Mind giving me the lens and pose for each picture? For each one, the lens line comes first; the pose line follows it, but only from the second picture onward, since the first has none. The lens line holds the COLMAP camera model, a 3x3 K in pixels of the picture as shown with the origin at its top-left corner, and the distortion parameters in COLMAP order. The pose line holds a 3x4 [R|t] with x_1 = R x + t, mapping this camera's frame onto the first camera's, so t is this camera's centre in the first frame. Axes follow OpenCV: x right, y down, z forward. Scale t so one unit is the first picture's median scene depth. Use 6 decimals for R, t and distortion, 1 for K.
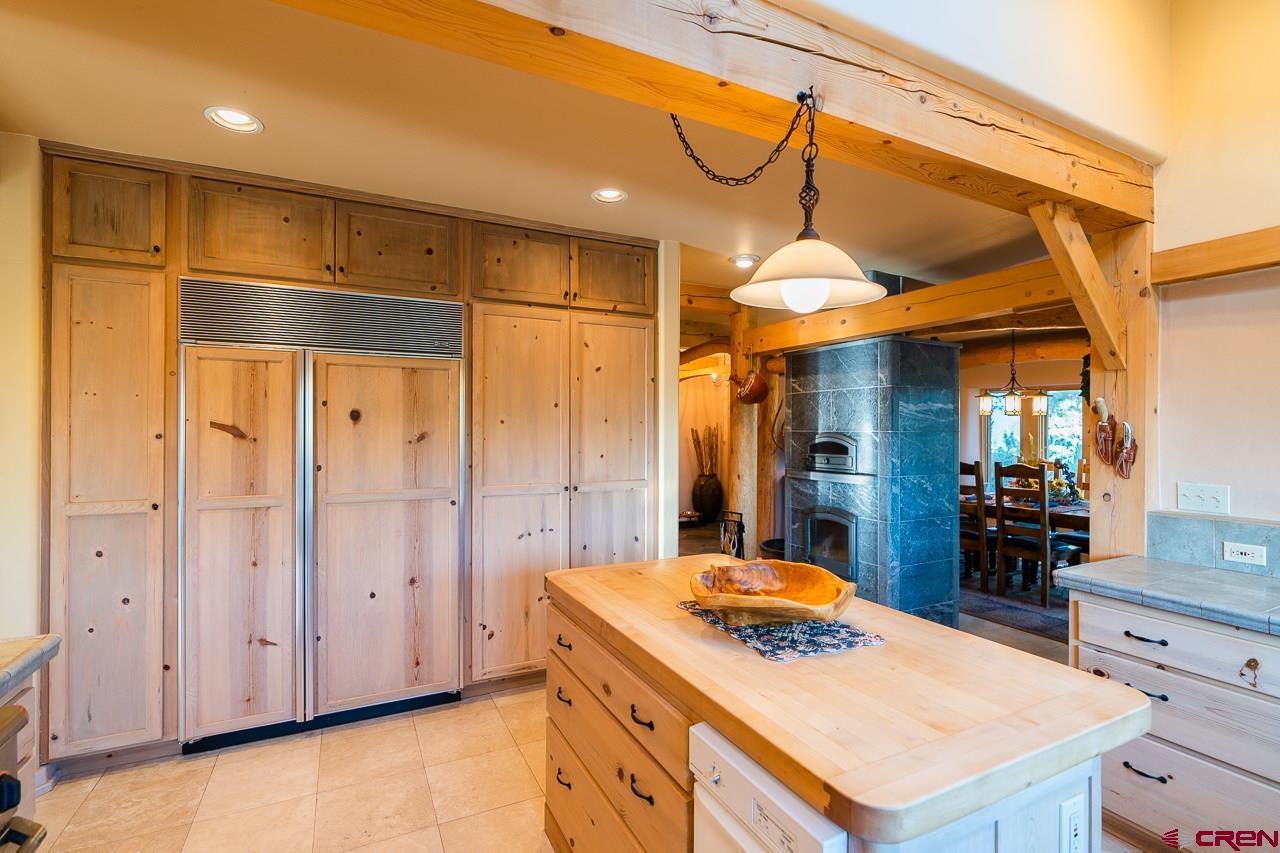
lens RADIAL K [[581.1, 0, 633.4], [0, 581.1, 426.4], [0, 0, 1]] dist [-0.009332, 0.000186]
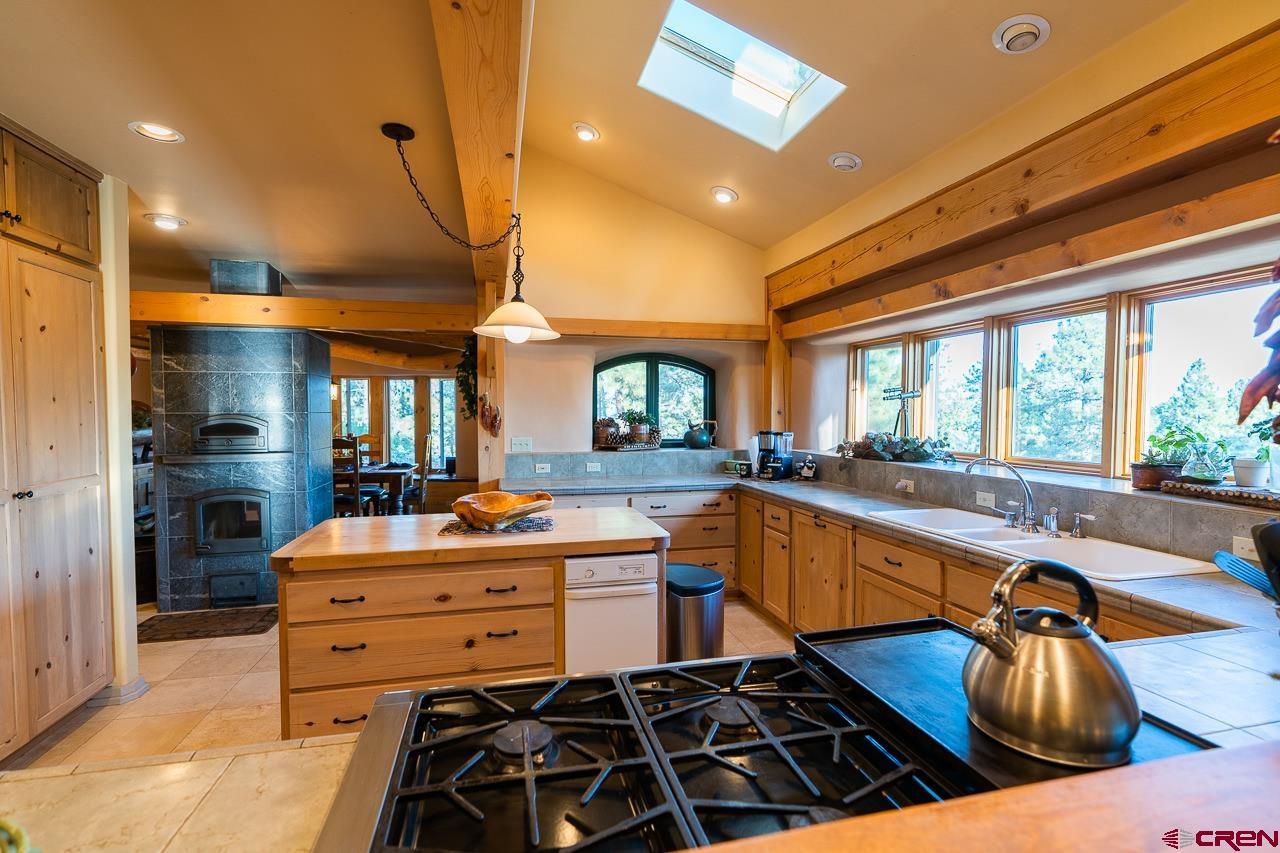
lens RADIAL K [[581.1, 0, 633.4], [0, 581.1, 426.4], [0, 0, 1]] dist [-0.009332, 0.000186]
pose [[0.225857, -0.027654, 0.973768, -0.527169], [-0.002495, 0.999577, 0.028966, 0.001128], [-0.974157, -0.008972, 0.225692, 0.103519]]
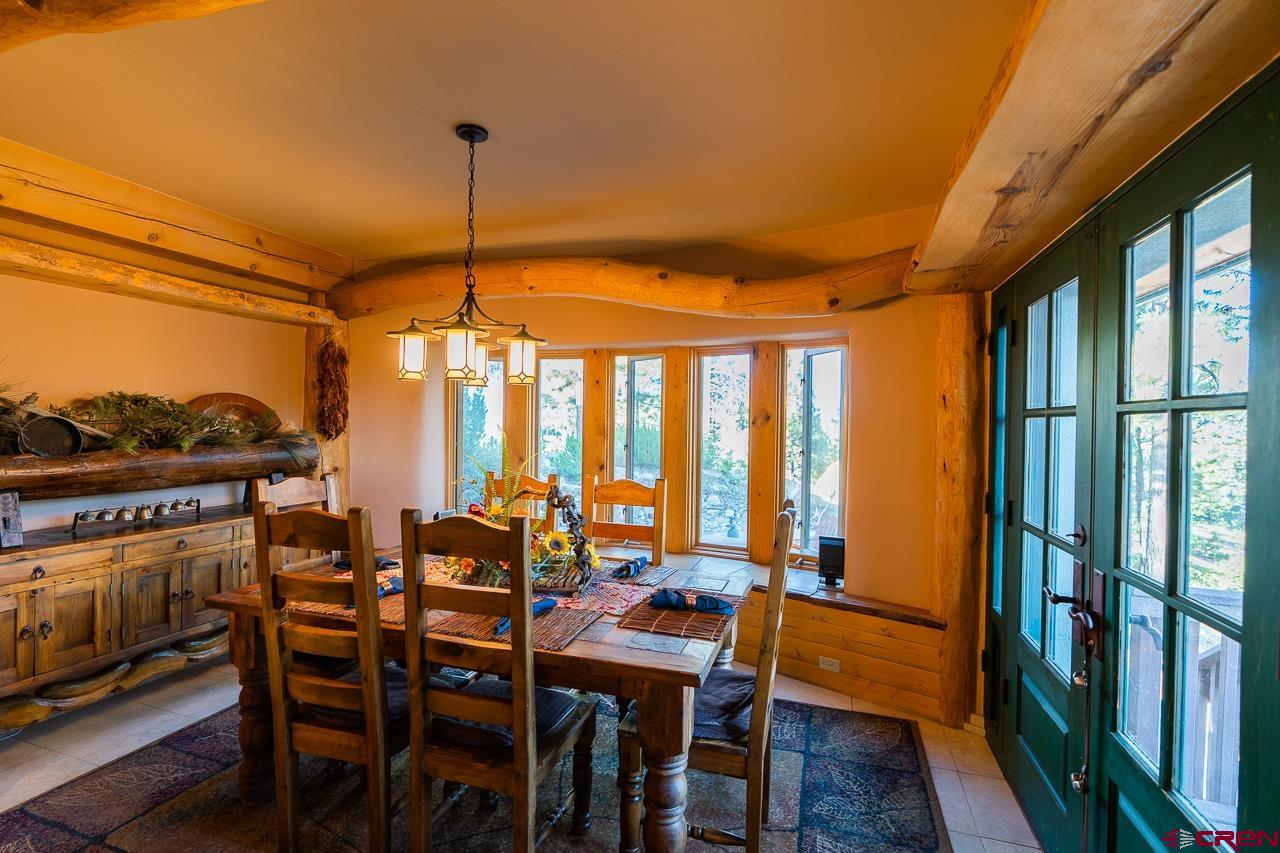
lens RADIAL K [[581.1, 0, 633.4], [0, 581.1, 426.4], [0, 0, 1]] dist [-0.009332, 0.000186]
pose [[0.713987, 0.001284, 0.700158, 0.629912], [-0.013219, 0.999845, 0.011646, 0.009001], [-0.700034, -0.017570, 0.713893, 0.865167]]
